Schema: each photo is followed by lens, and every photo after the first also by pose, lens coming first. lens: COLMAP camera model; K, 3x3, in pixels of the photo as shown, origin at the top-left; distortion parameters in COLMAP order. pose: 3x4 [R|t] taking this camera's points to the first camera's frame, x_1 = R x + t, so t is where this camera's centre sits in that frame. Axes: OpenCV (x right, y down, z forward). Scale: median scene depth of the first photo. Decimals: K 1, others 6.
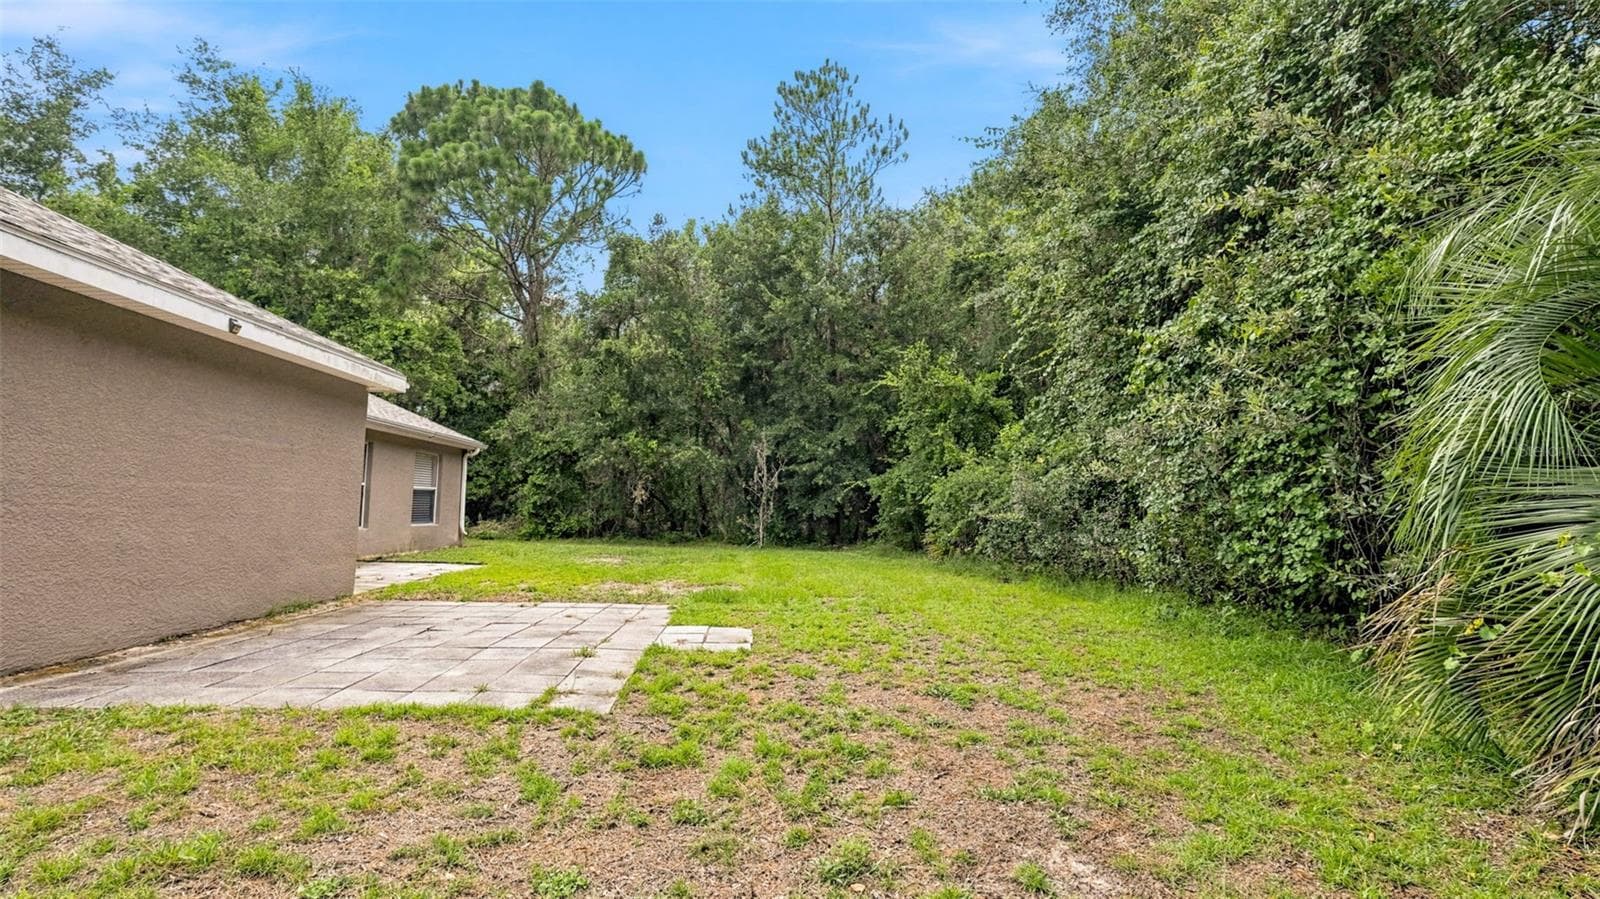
lens RADIAL K [[705.8, 0, 800.3], [0, 705.8, 439.1], [0, 0, 1]] dist [-0.003253, -0.000002]
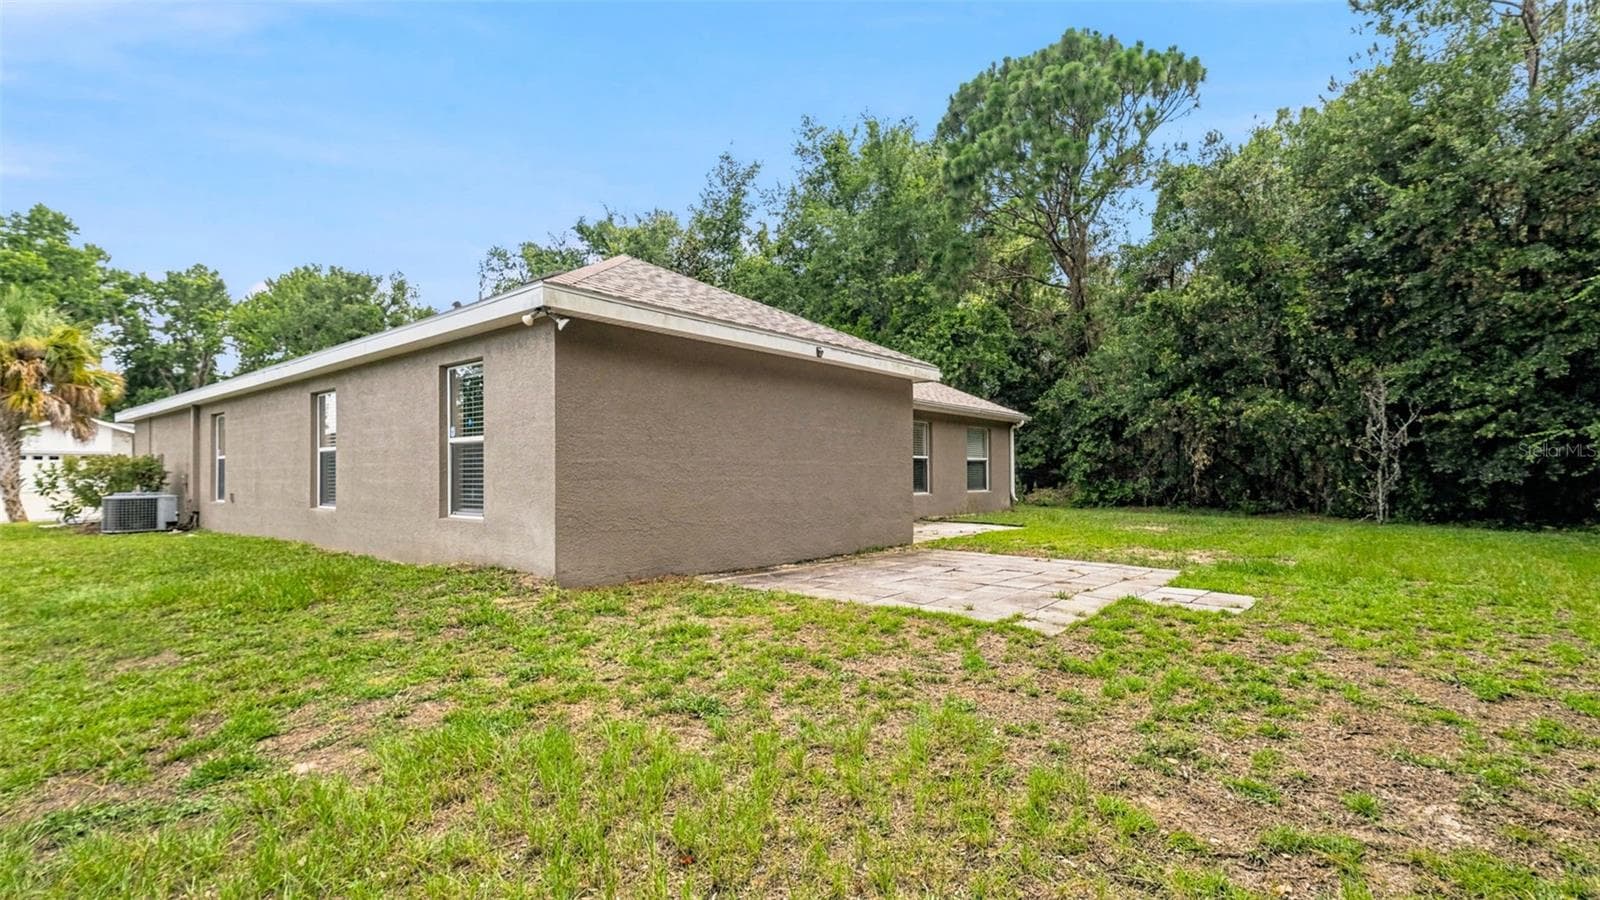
lens RADIAL K [[1216.1, 0, 797.7], [0, 1216.1, 450.3], [0, 0, 1]] dist [-0.002004, 0.005003]
pose [[0.675343, -0.036568, -0.736597, 0.606652], [0.082406, 0.996257, 0.026096, -0.016273], [0.732886, -0.078324, 0.675828, -0.448617]]
